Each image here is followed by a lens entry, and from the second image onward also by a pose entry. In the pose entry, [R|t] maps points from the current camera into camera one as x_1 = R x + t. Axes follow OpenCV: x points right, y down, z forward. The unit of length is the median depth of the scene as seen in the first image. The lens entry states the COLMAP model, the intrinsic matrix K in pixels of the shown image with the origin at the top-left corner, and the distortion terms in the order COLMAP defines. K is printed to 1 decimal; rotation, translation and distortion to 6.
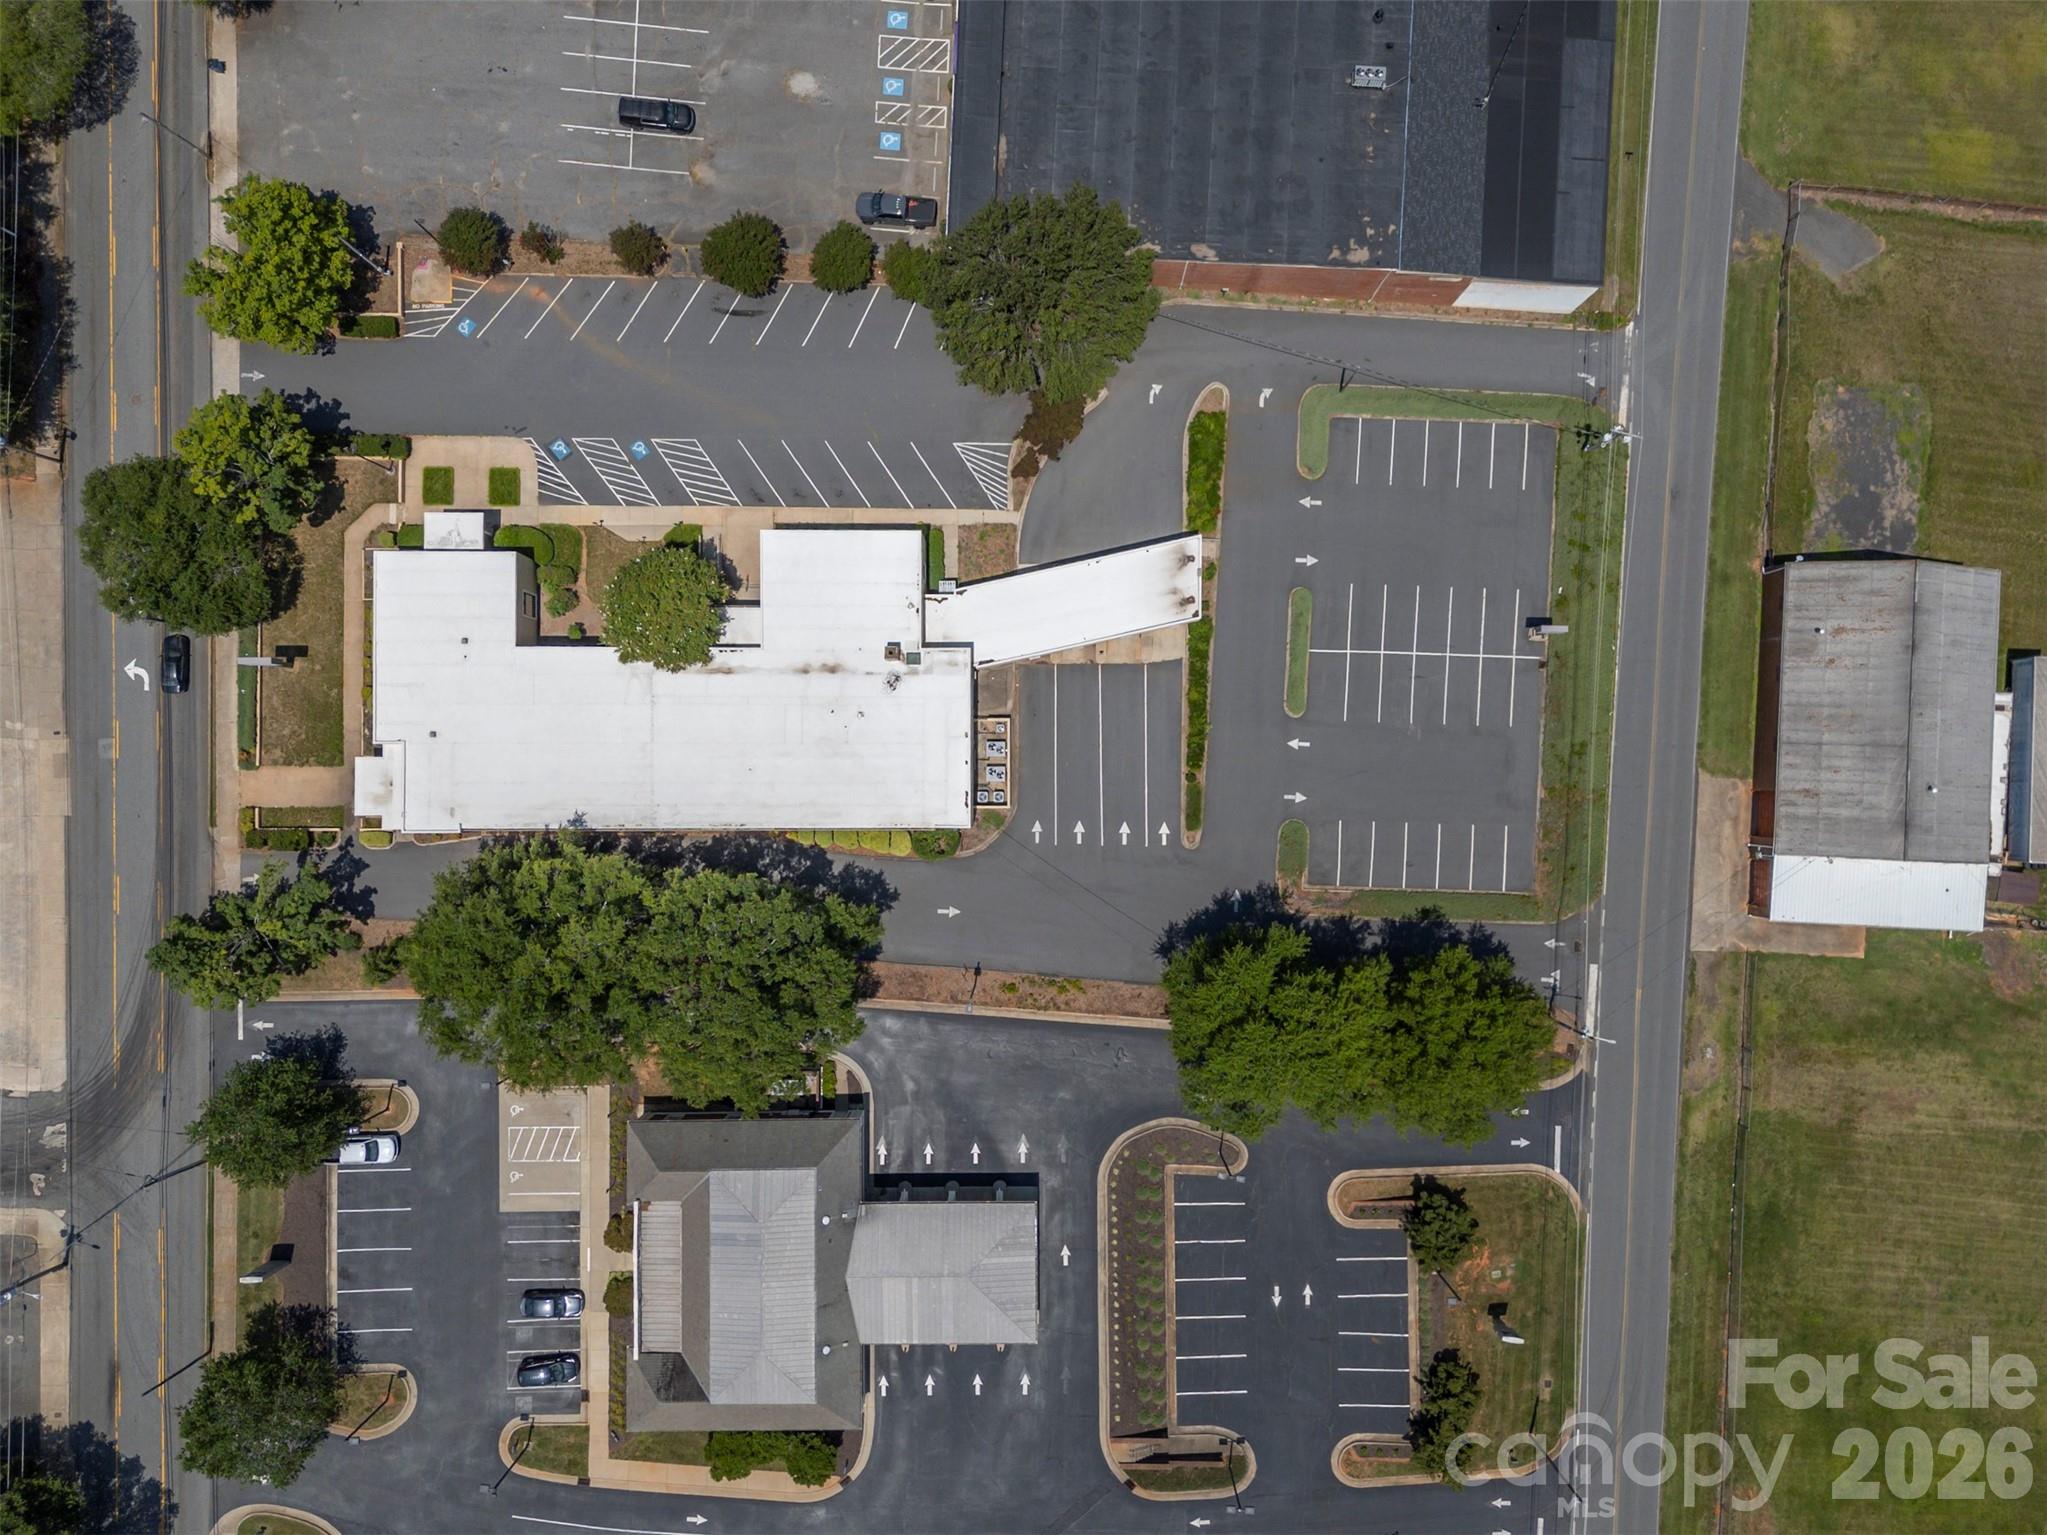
lens RADIAL K [[1503.4, 0, 1006.4], [0, 1503.4, 750.2], [0, 0, 1]] dist [0.090132, -0.096139]
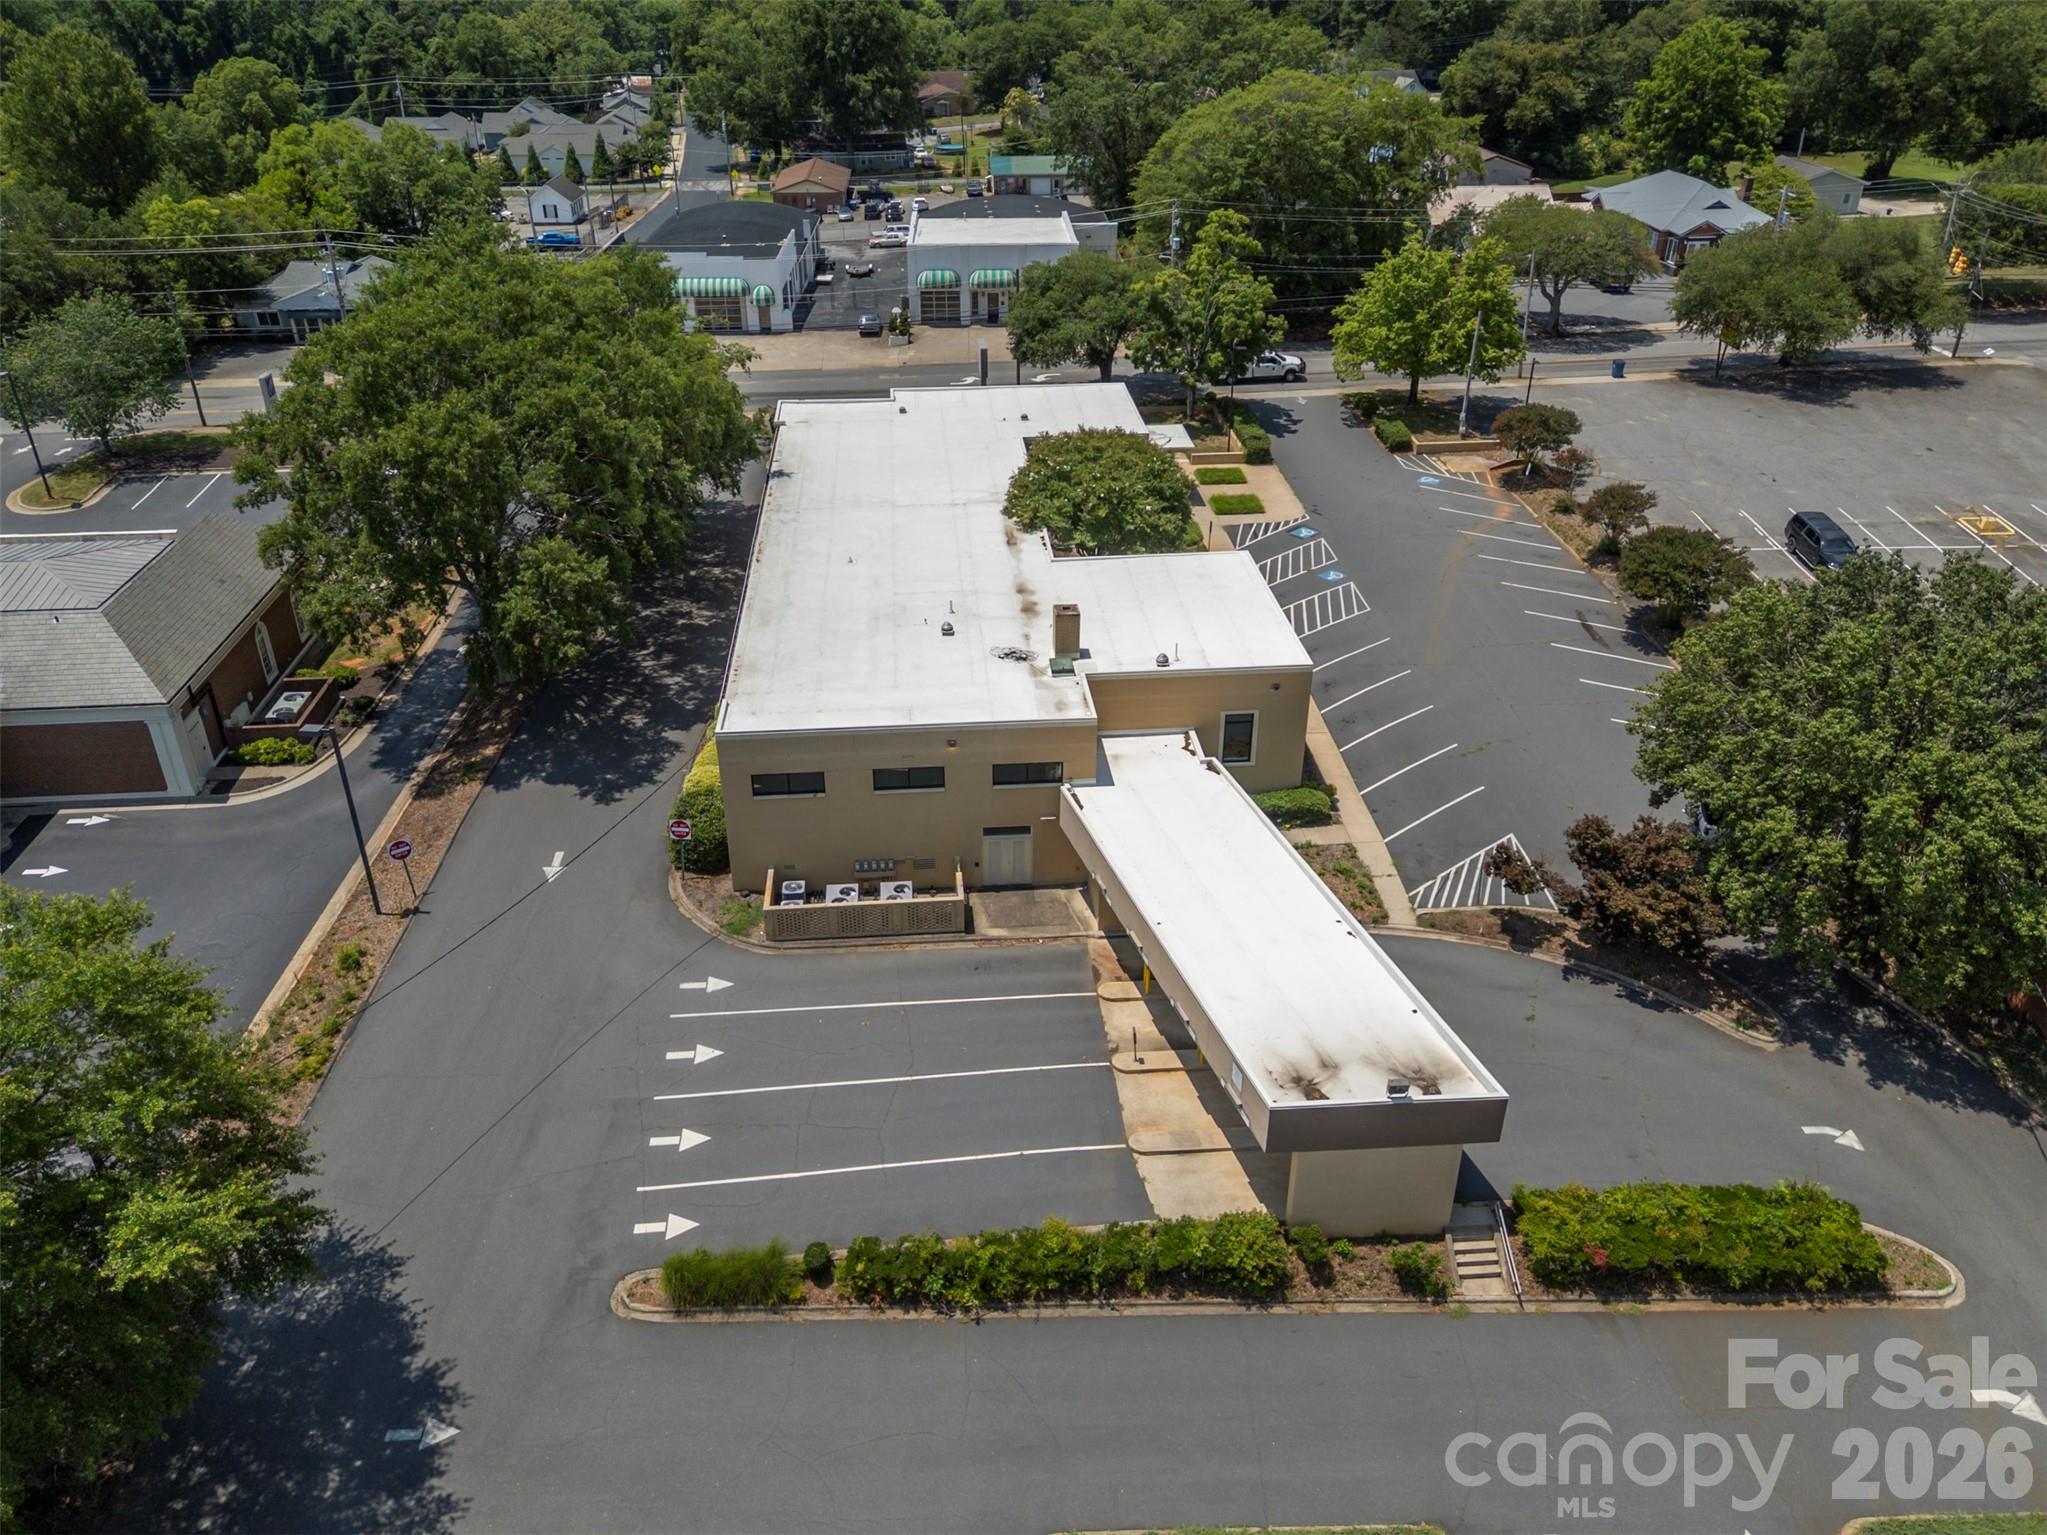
lens RADIAL K [[1502.7, 0, 1023.5], [0, 1502.7, 767.5], [0, 0, 1]] dist [0.085840, -0.091983]
pose [[0.080987, 0.495449, -0.864853, 0.375394], [-0.996567, 0.055198, -0.061700, -0.013484], [0.017169, 0.866881, 0.498219, 0.733665]]
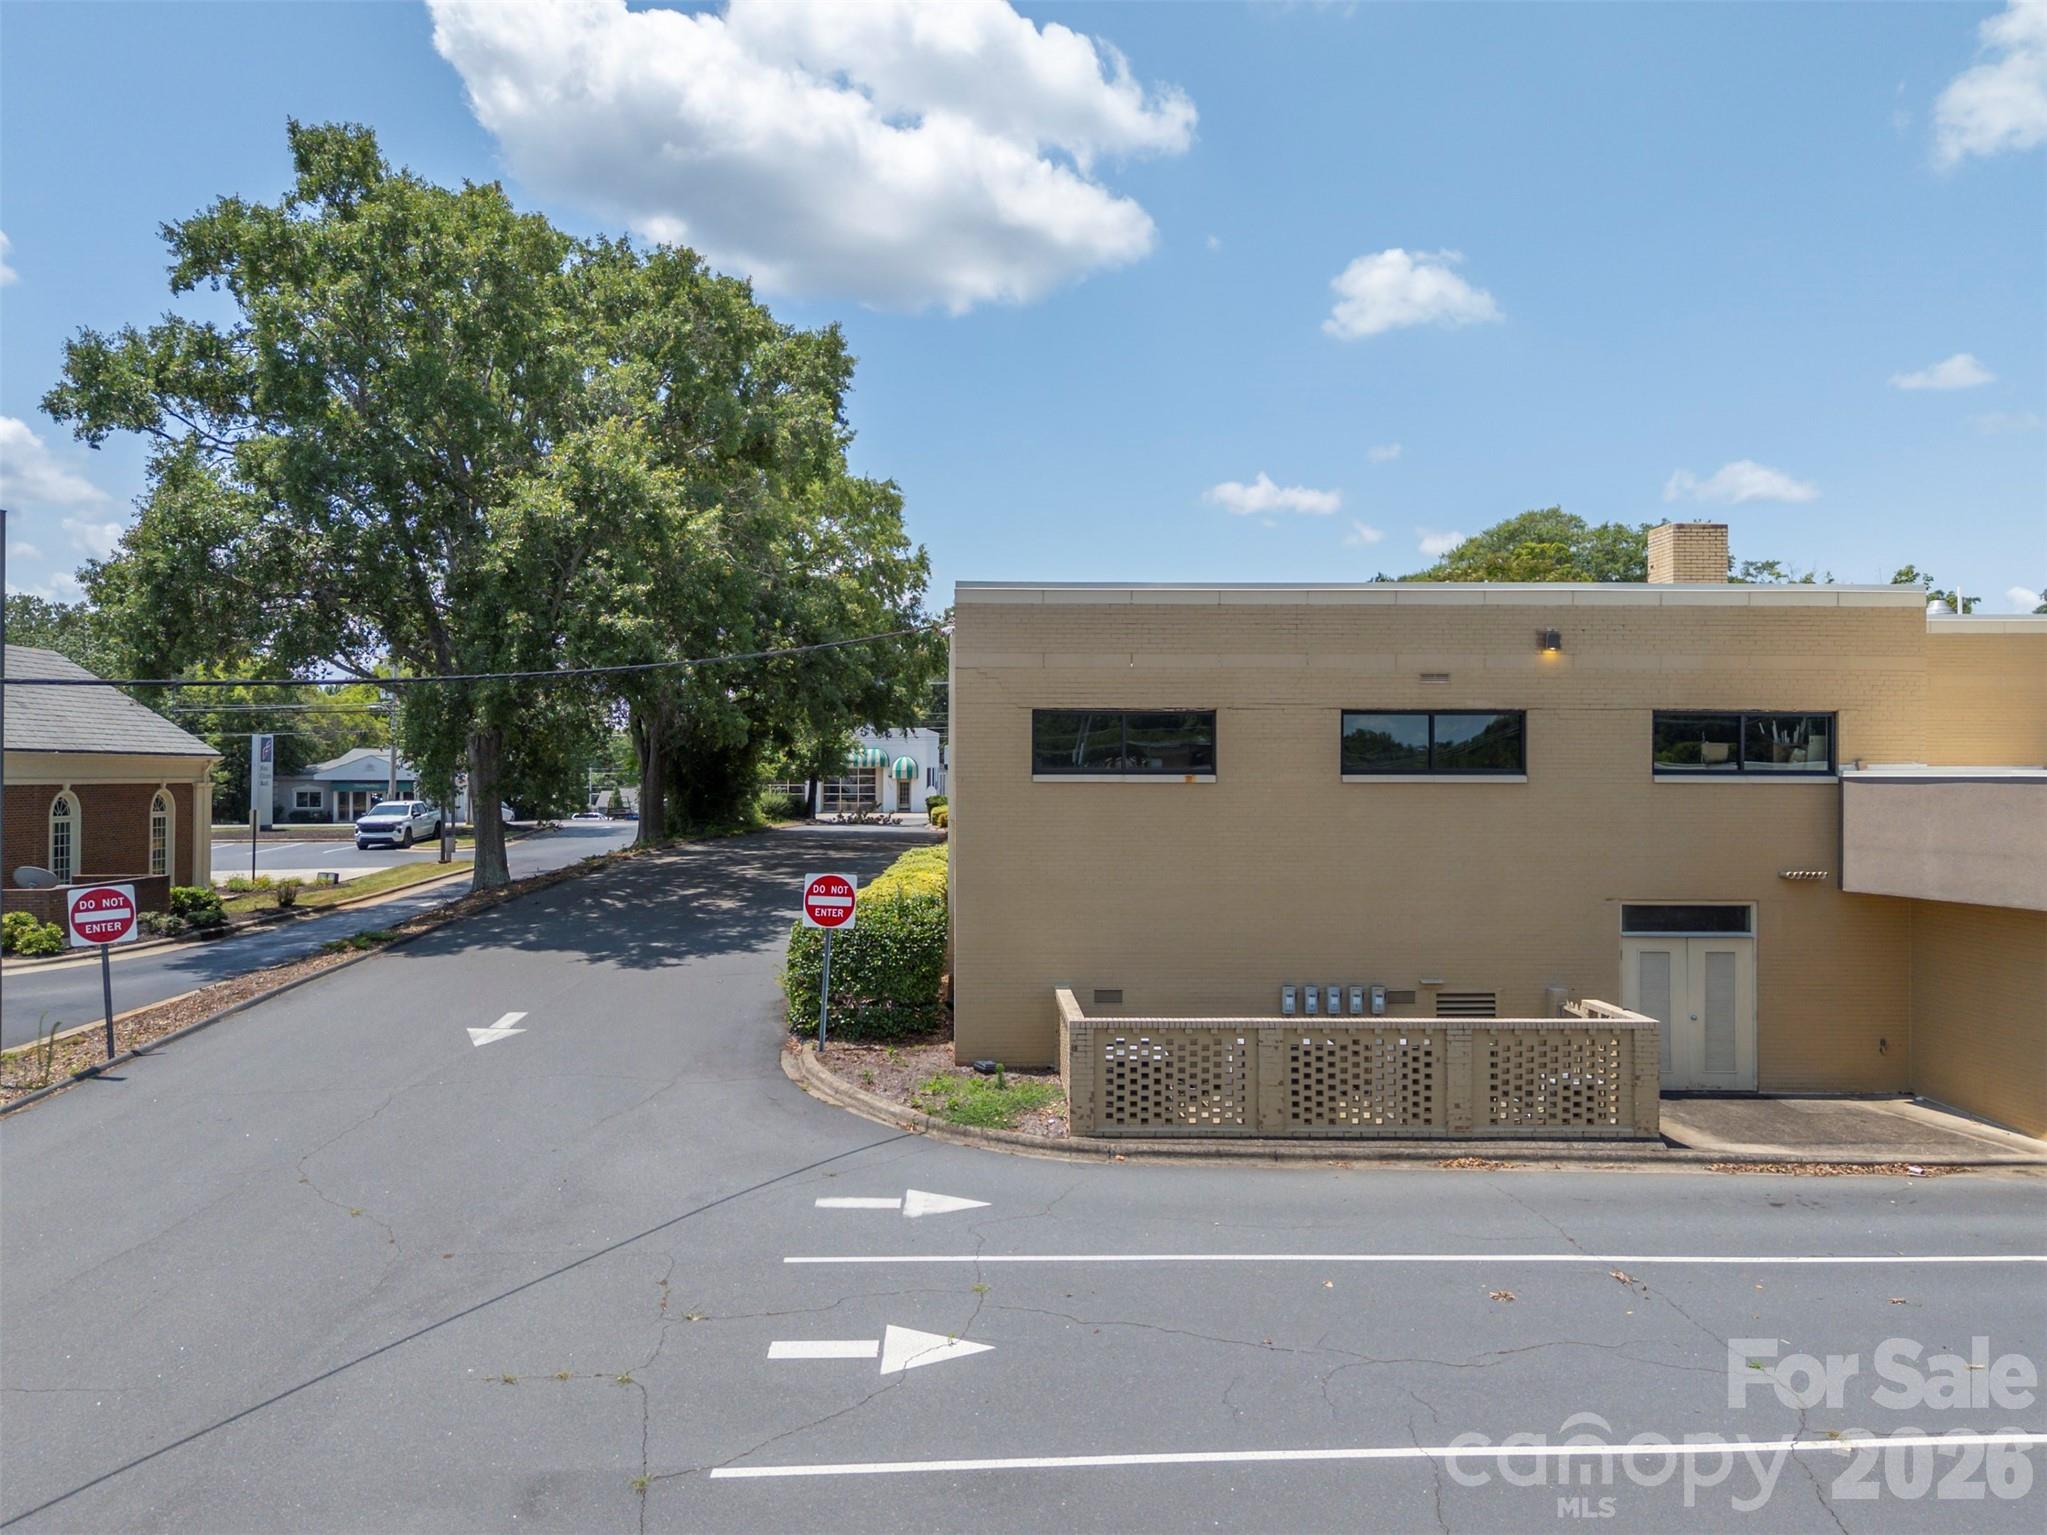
lens RADIAL K [[1503.4, 0, 1006.4], [0, 1503.4, 750.2], [0, 0, 1]] dist [0.090132, -0.096139]
pose [[0.029139, -0.014640, -0.999468, 0.154300], [-0.999485, 0.013011, -0.029330, 0.048778], [0.013433, 0.999808, -0.014254, 0.967047]]
